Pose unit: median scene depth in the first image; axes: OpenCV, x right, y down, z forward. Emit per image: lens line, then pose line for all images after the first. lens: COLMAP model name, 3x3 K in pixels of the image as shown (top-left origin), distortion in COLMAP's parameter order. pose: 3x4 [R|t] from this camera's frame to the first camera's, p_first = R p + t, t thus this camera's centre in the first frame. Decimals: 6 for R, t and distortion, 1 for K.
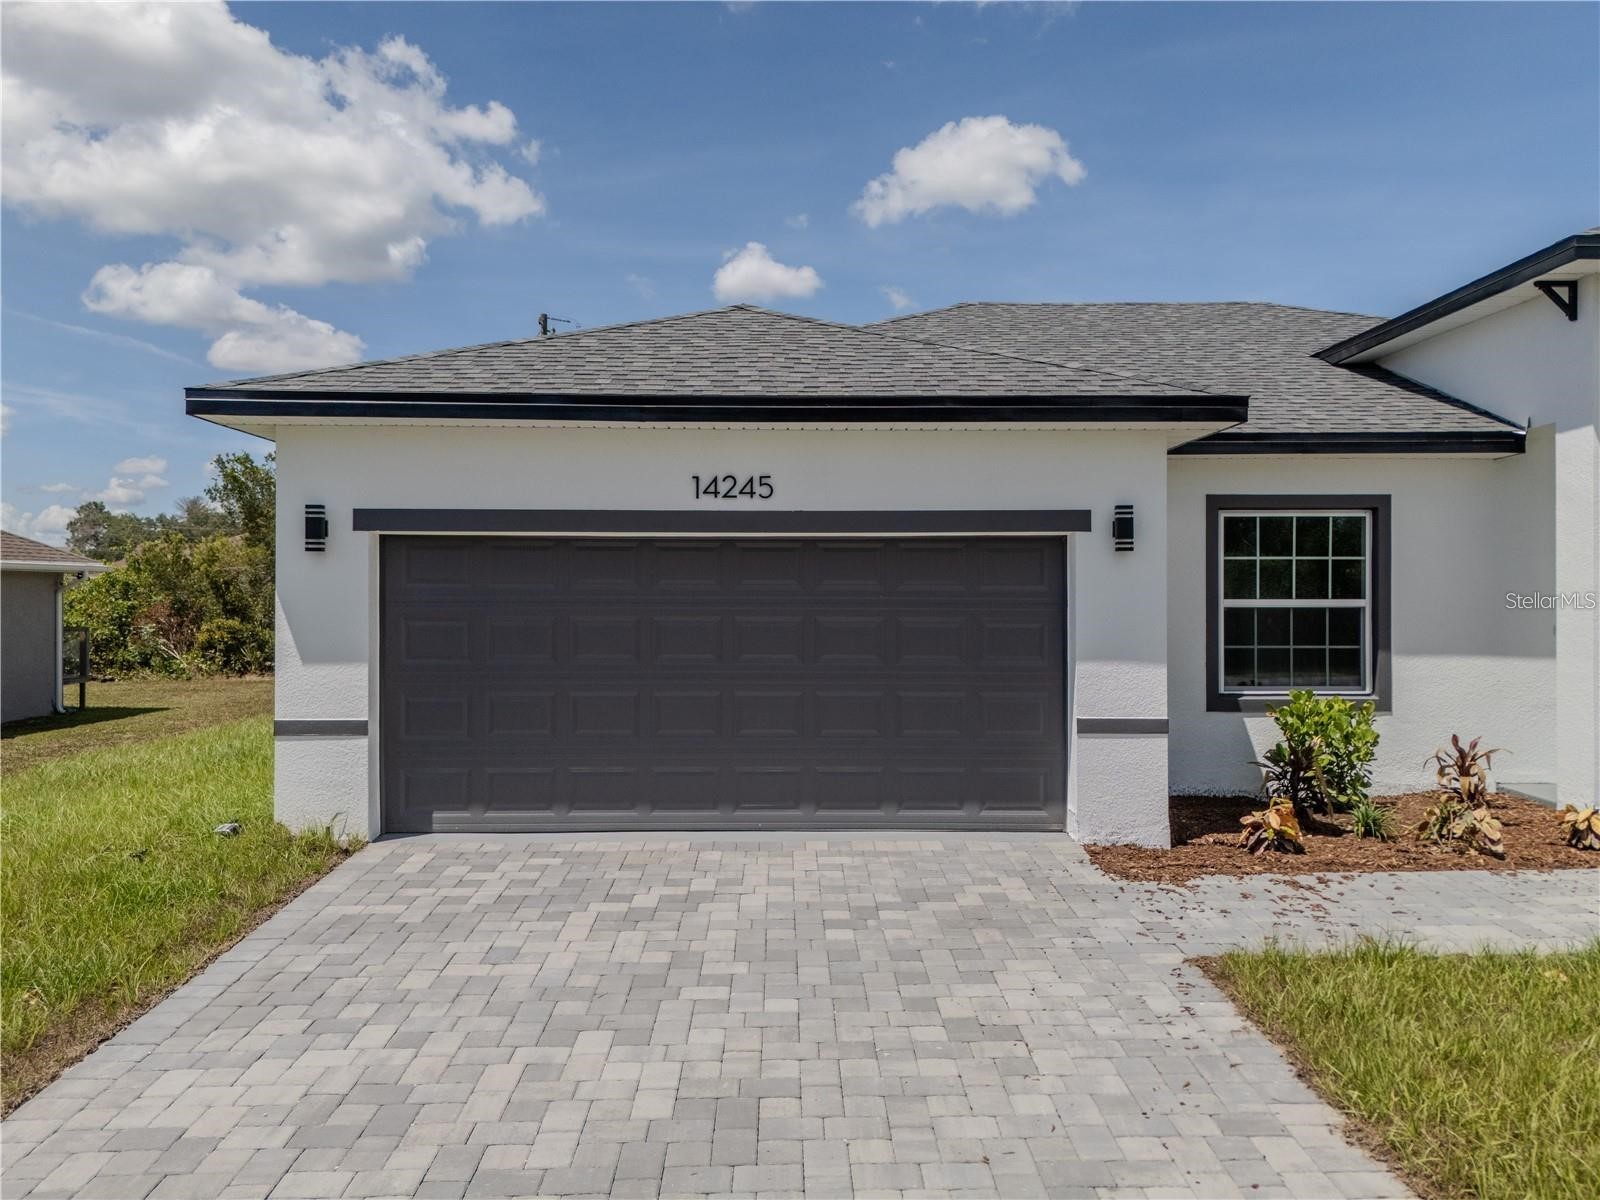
lens RADIAL K [[1180.3, 0, 798.3], [0, 1180.3, 598.5], [0, 0, 1]] dist [0.056946, -0.048868]
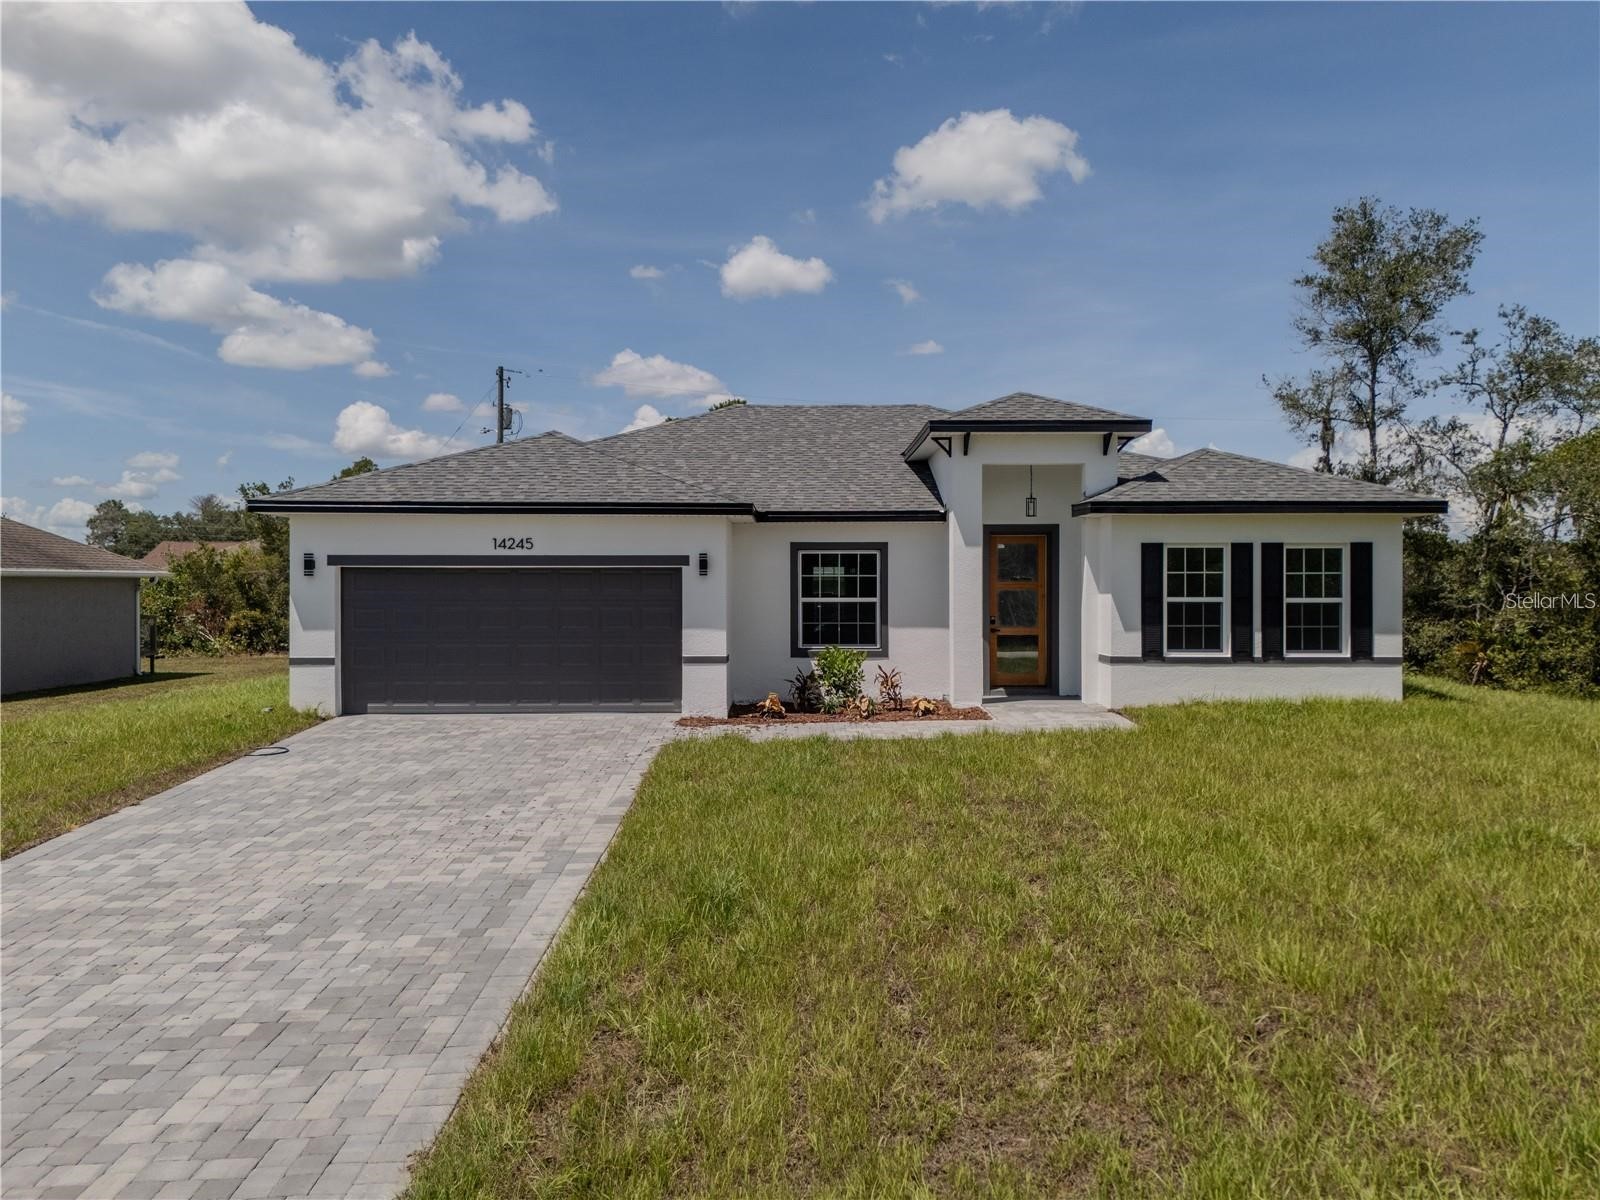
lens RADIAL K [[1177.4, 0, 798.2], [0, 1177.4, 604.4], [0, 0, 1]] dist [0.071066, -0.077104]
pose [[0.999977, -0.000655, -0.006793, 0.447771], [0.000731, 0.999938, 0.011142, -0.011866], [0.006785, -0.011147, 0.999915, -1.035272]]
